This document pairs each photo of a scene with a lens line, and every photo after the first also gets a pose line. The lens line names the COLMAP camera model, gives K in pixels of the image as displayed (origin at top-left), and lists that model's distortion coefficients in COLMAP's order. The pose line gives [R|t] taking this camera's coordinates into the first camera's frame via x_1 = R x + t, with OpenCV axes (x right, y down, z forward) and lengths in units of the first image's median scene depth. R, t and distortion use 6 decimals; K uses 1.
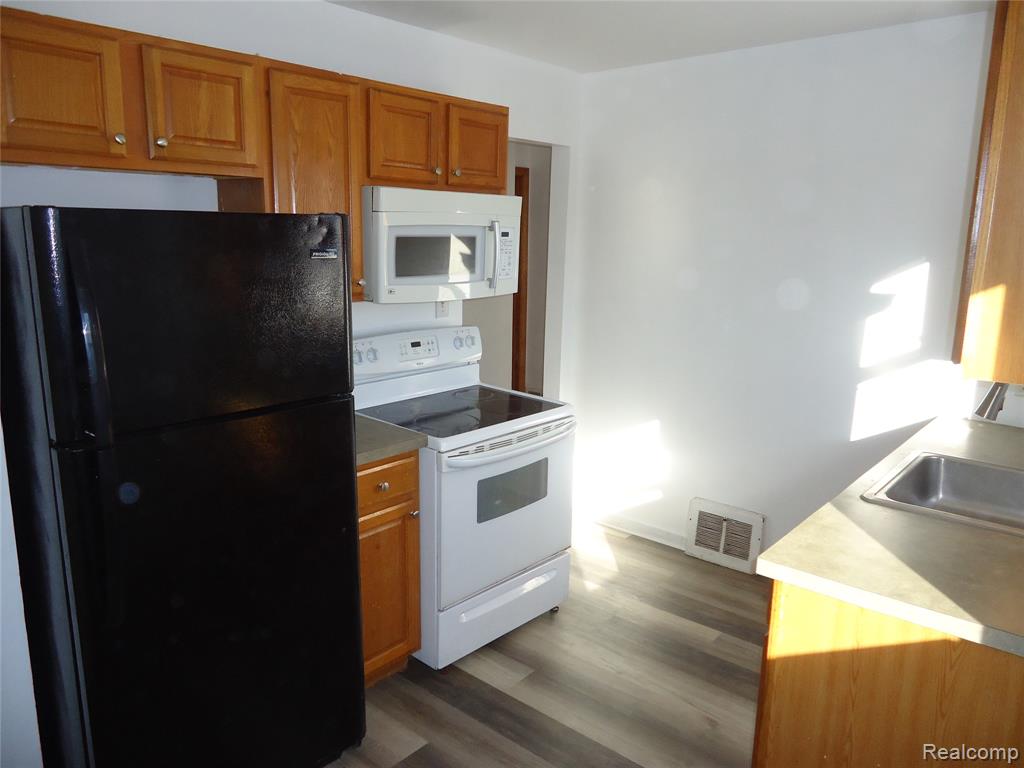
lens RADIAL K [[740.0, 0, 512.0], [0, 740.0, 384.0], [0, 0, 1]] dist [-0.002857, -0.011489]
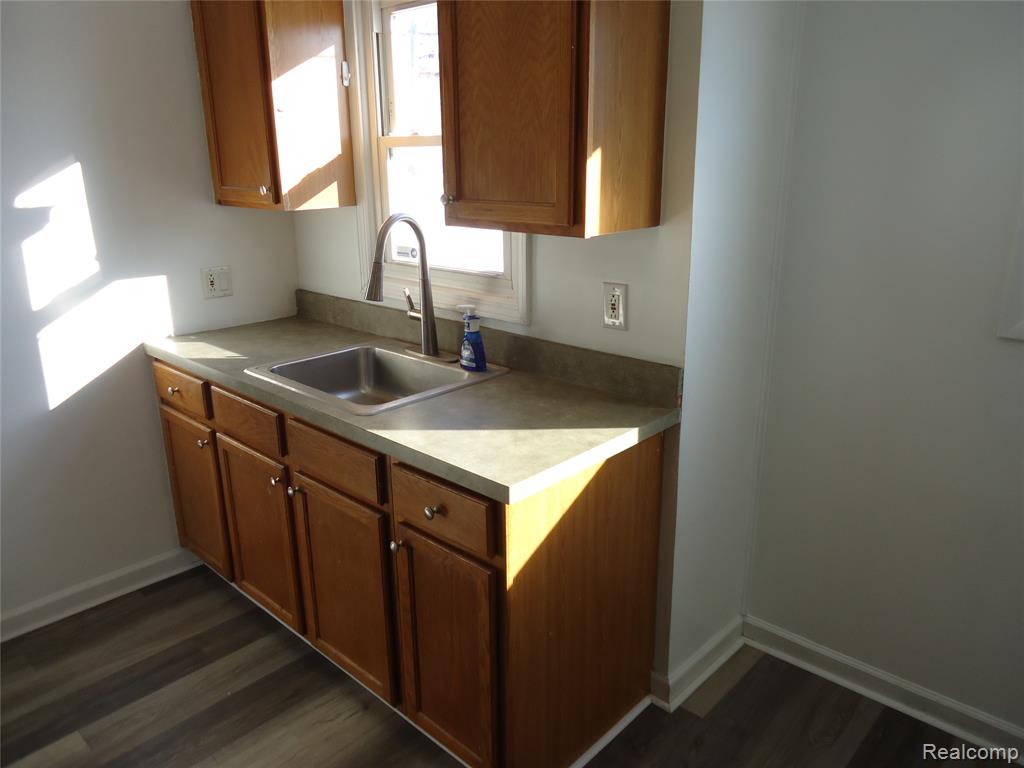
lens RADIAL K [[738.0, 0, 515.6], [0, 738.0, 386.2], [0, 0, 1]] dist [-0.002335, -0.002996]
pose [[0.030938, -0.303622, 0.952290, -0.246966], [0.210733, 0.933312, 0.290725, -0.067950], [-0.977054, 0.191685, 0.092858, 0.487686]]
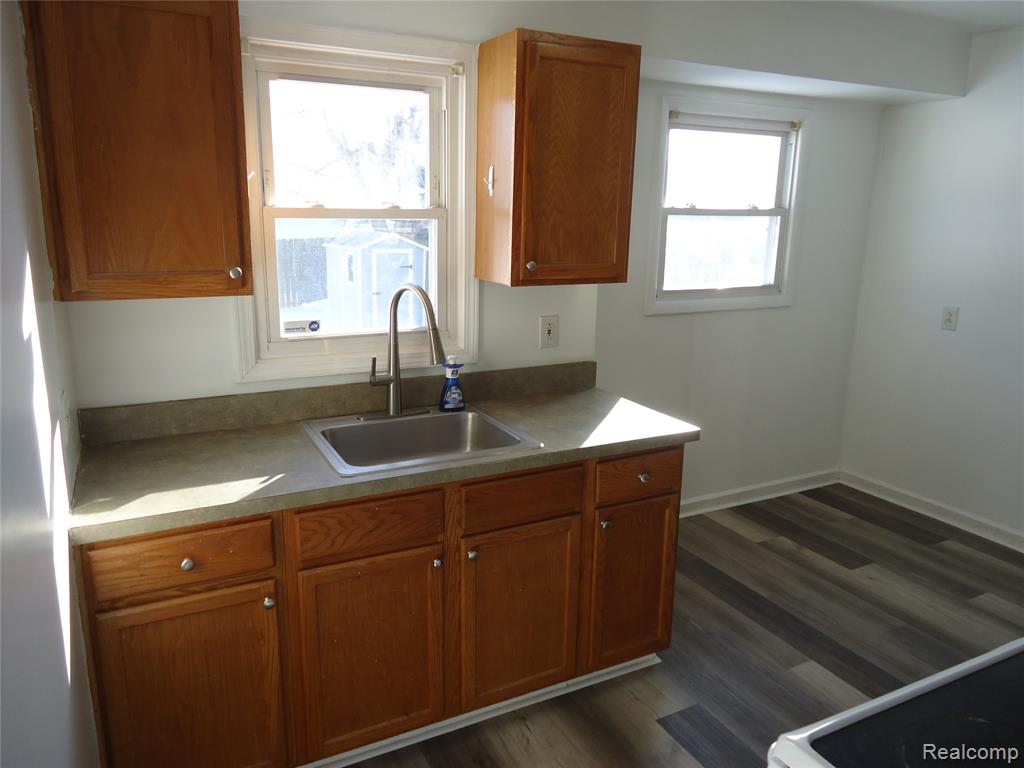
lens RADIAL K [[740.0, 0, 512.0], [0, 740.0, 384.0], [0, 0, 1]] dist [-0.002857, -0.011489]
pose [[-0.929482, -0.105188, 0.353551, 0.096697], [0.054201, 0.909127, 0.412977, -0.252761], [-0.364863, 0.403018, -0.839316, 1.268572]]
